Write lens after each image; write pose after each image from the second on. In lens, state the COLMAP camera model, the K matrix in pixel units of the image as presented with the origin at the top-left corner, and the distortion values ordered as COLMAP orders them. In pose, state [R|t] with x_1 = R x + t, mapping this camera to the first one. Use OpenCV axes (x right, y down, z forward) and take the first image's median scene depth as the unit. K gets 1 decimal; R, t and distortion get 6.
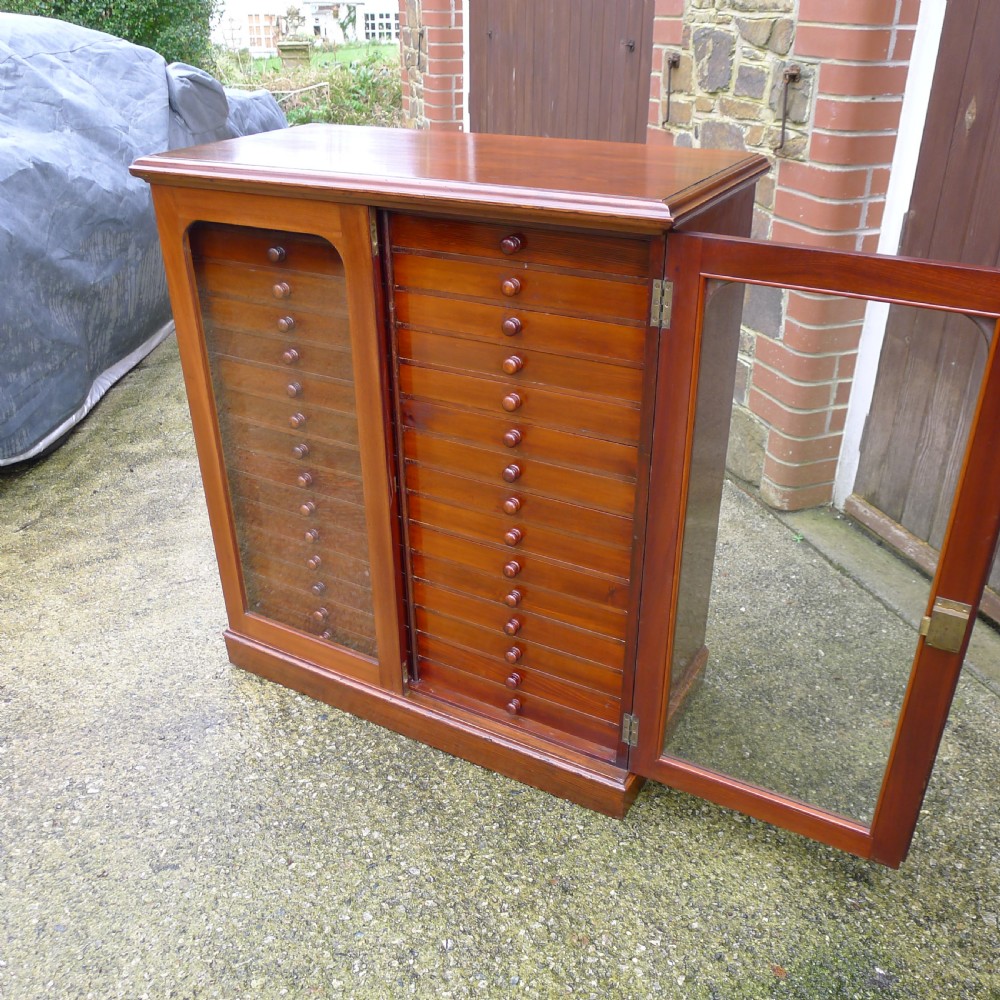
lens RADIAL K [[942.1, 0, 502.4], [0, 942.1, 500.2], [0, 0, 1]] dist [-0.063674, 0.020800]
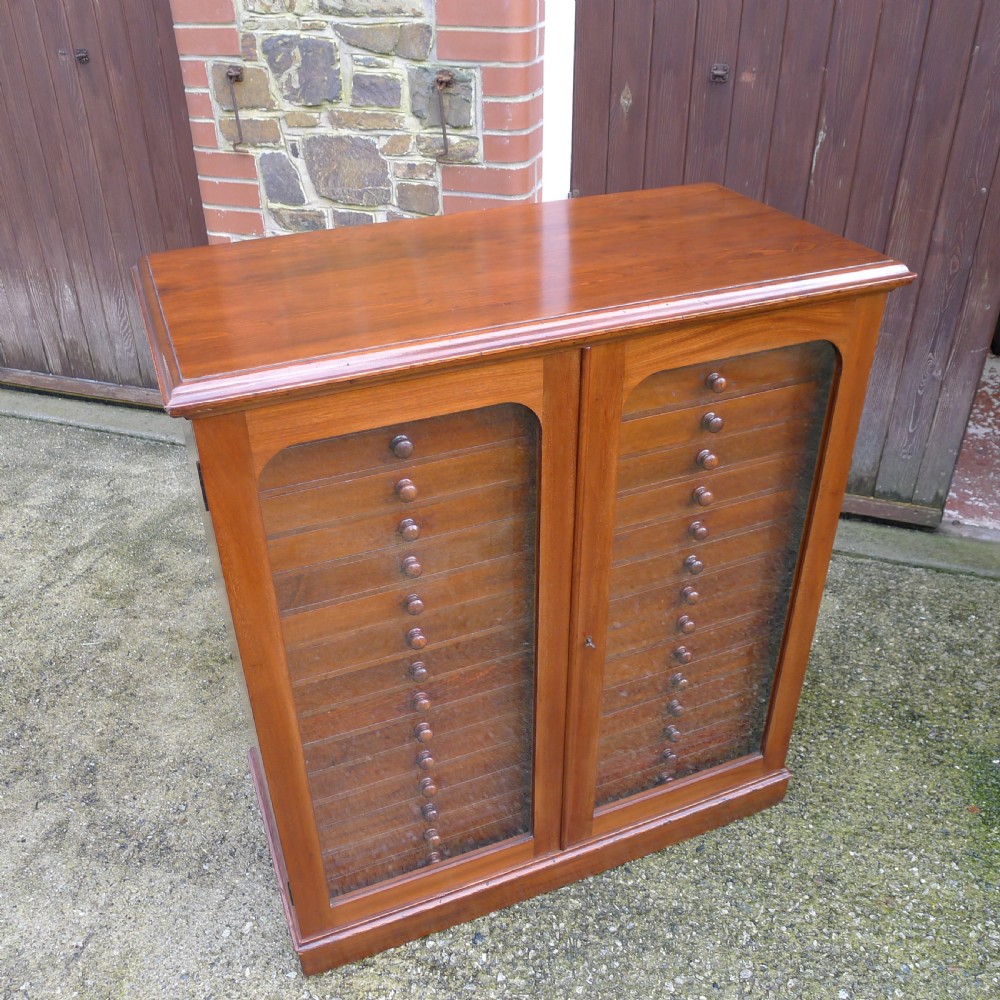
lens RADIAL K [[943.7, 0, 494.8], [0, 943.7, 497.9], [0, 0, 1]] dist [-0.058619, 0.017422]
pose [[0.626937, -0.416874, 0.658153, -0.567622], [0.379063, 0.901278, 0.209785, -0.288921], [-0.680633, 0.117960, 0.723066, 0.350622]]
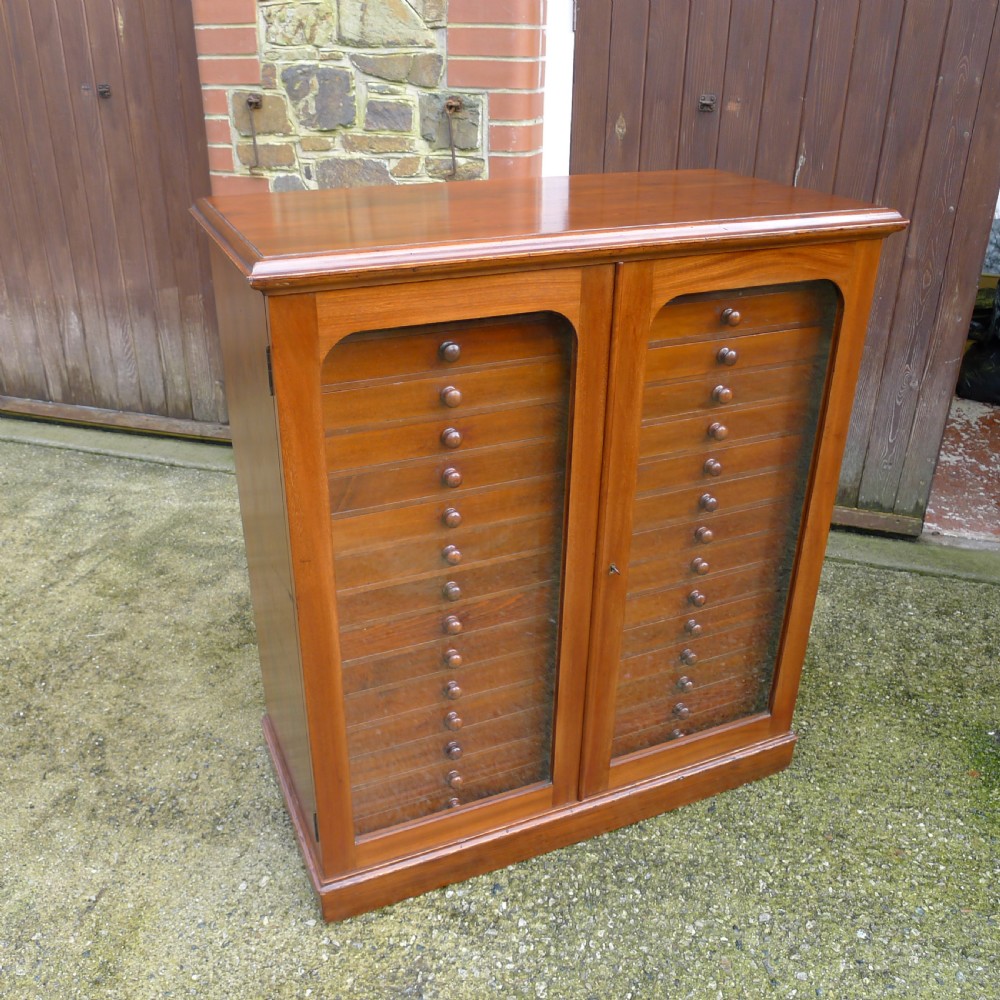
lens RADIAL K [[943.6, 0, 486.6], [0, 943.6, 501.8], [0, 0, 1]] dist [-0.059651, 0.018438]
pose [[0.607974, -0.344116, 0.715508, -0.676750], [0.368524, 0.920542, 0.129587, -0.195254], [-0.703248, 0.184896, 0.686481, 0.378778]]
